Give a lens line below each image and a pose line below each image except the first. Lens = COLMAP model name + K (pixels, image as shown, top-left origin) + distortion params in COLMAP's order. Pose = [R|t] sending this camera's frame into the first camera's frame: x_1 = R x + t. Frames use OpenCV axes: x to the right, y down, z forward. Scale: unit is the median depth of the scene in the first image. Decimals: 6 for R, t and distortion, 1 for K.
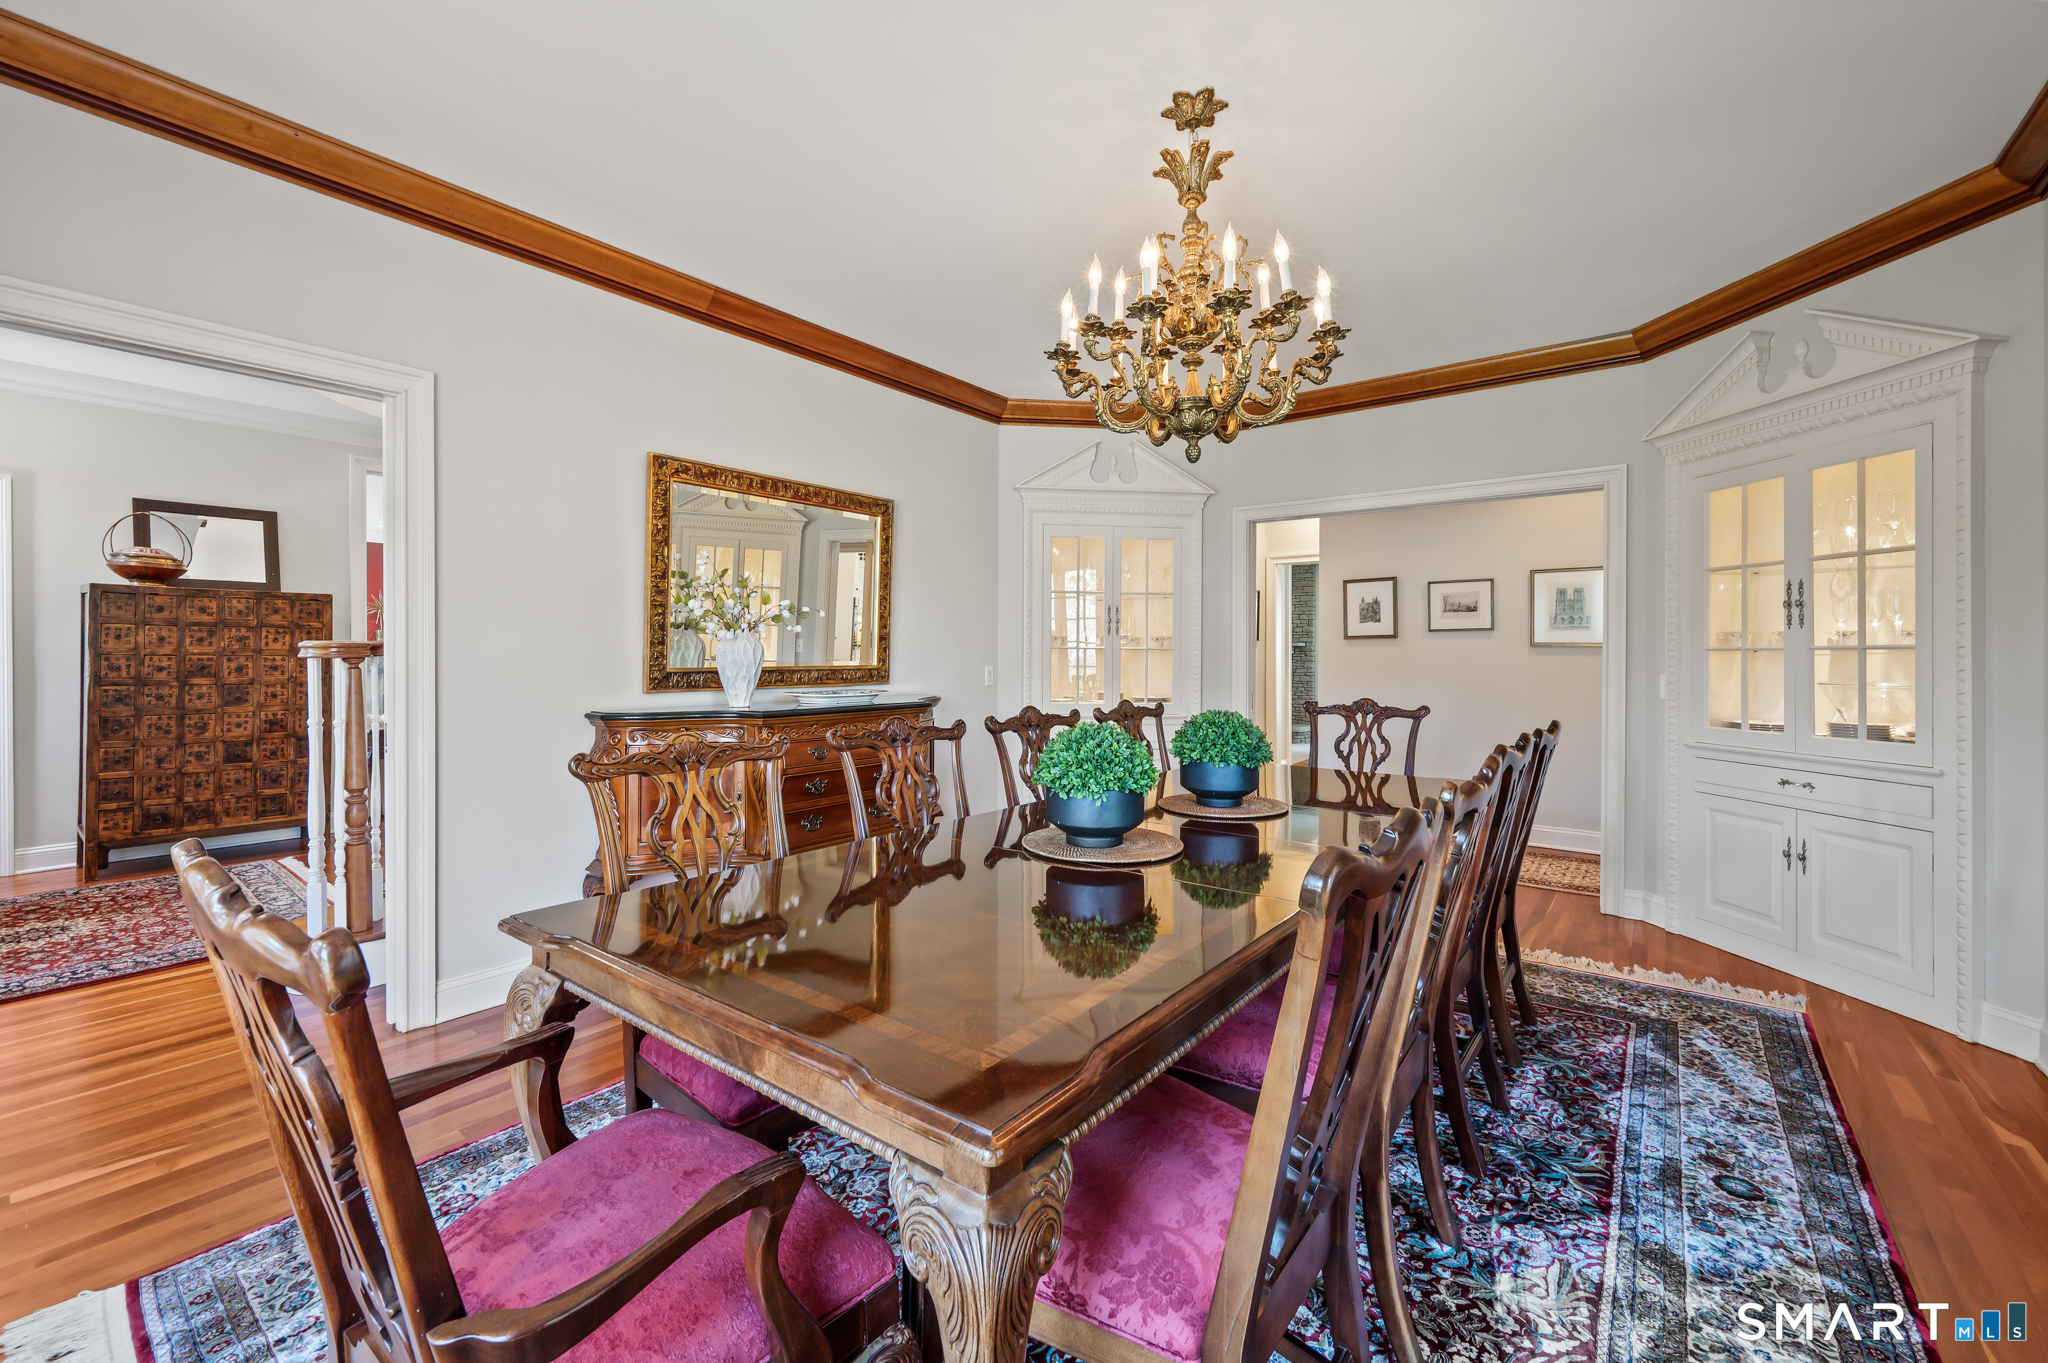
lens RADIAL K [[821.1, 0, 1024.3], [0, 821.1, 659.2], [0, 0, 1]] dist [-0.001614, -0.000032]
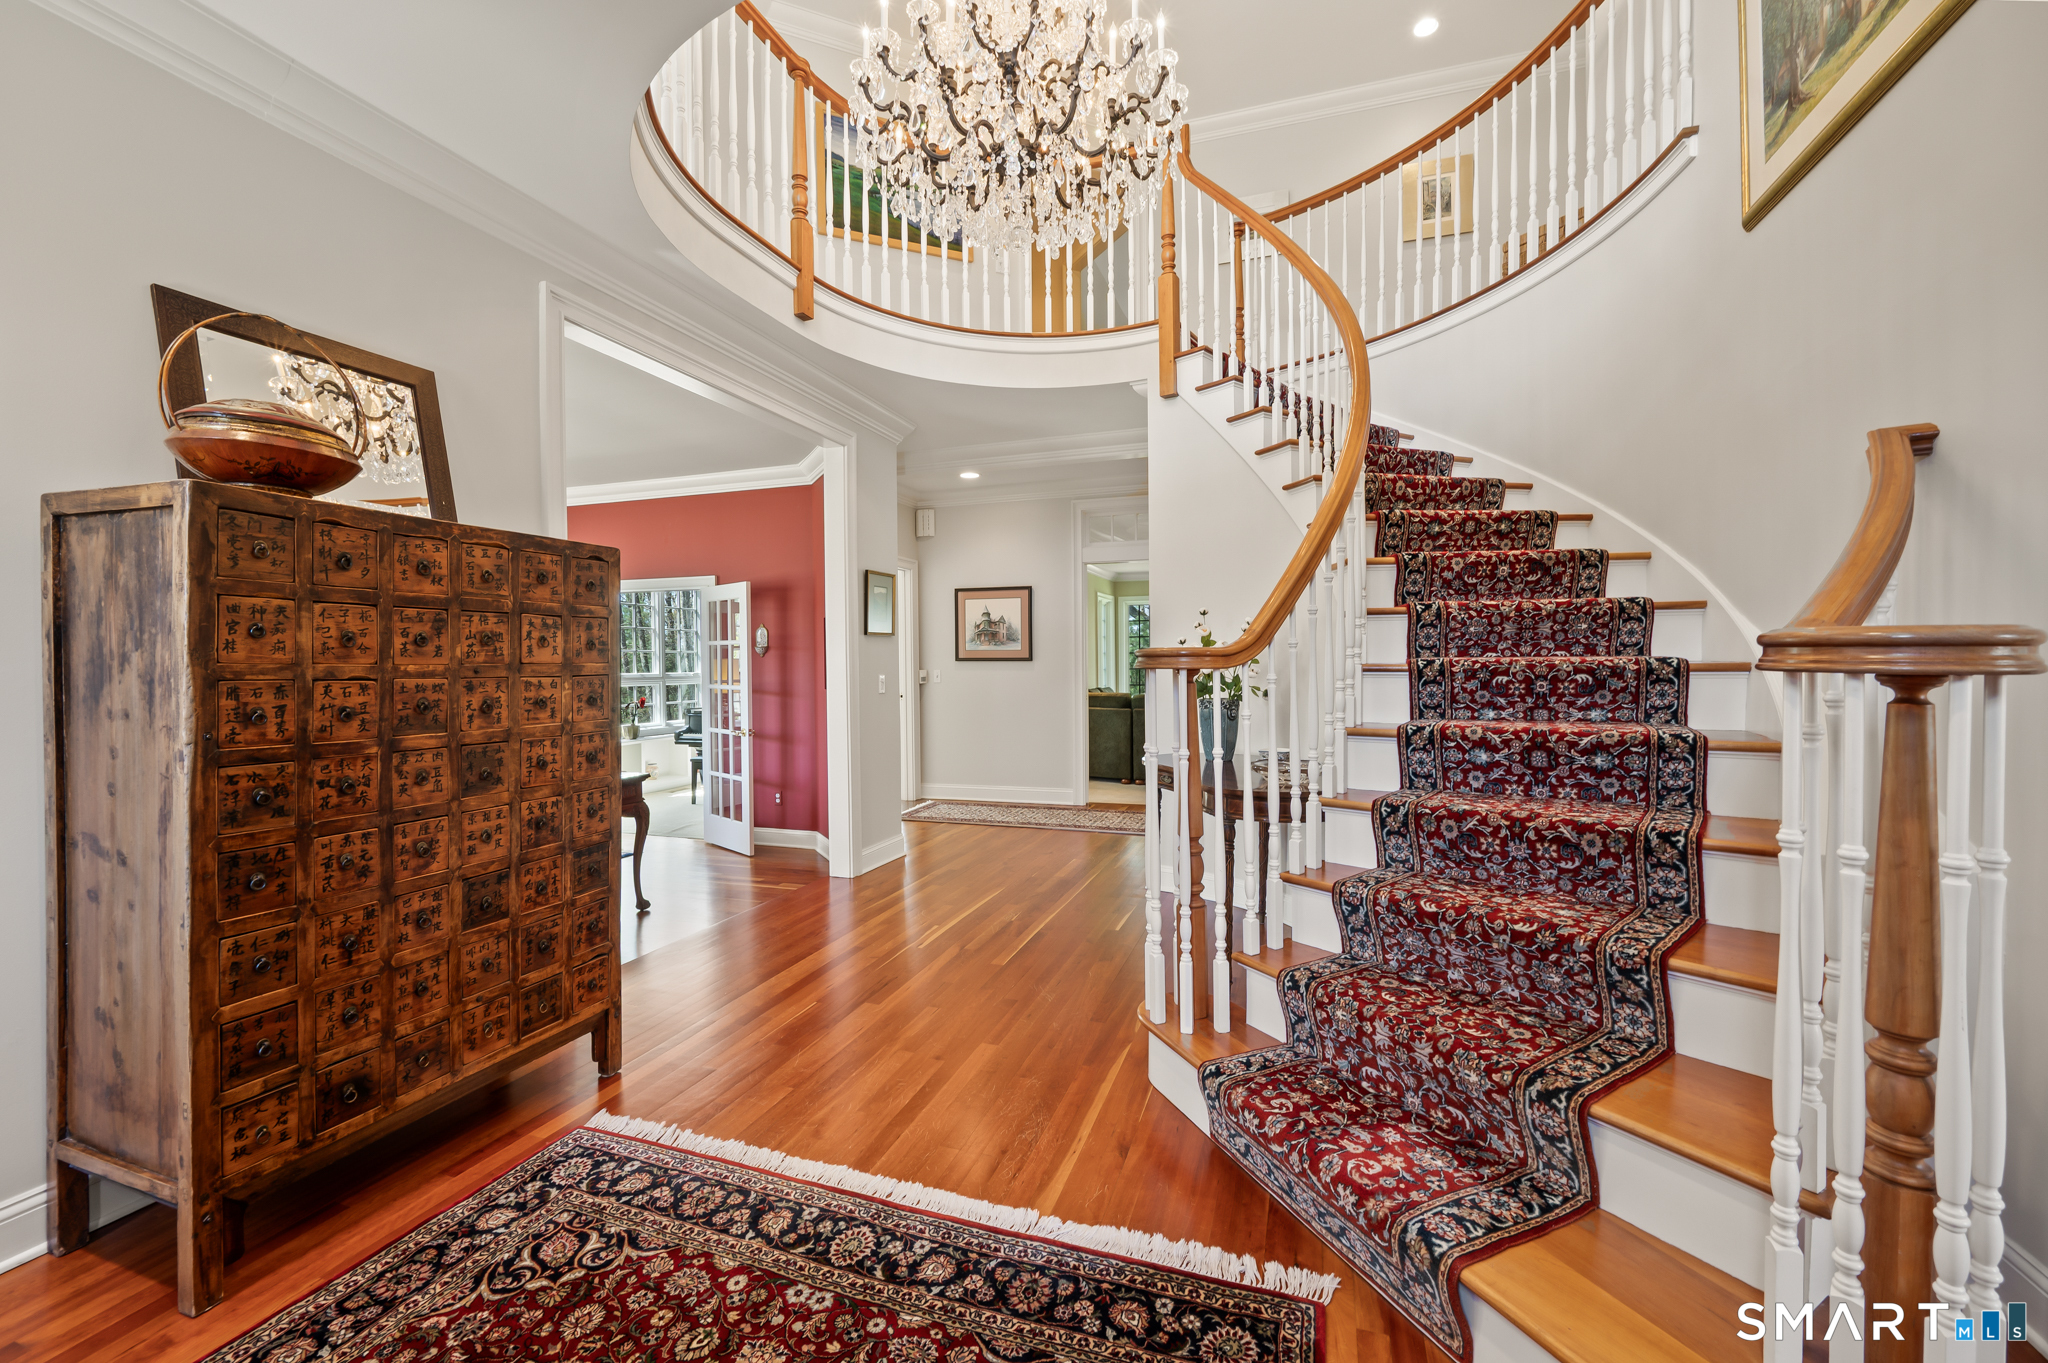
lens RADIAL K [[821.1, 0, 1019.3], [0, 821.1, 680.0], [0, 0, 1]] dist [-0.001614, -0.000032]
pose [[0.951193, -0.018339, 0.308052, -0.840611], [0.013661, 0.999756, 0.017336, -0.007053], [-0.308295, -0.012282, 0.951211, 0.509736]]
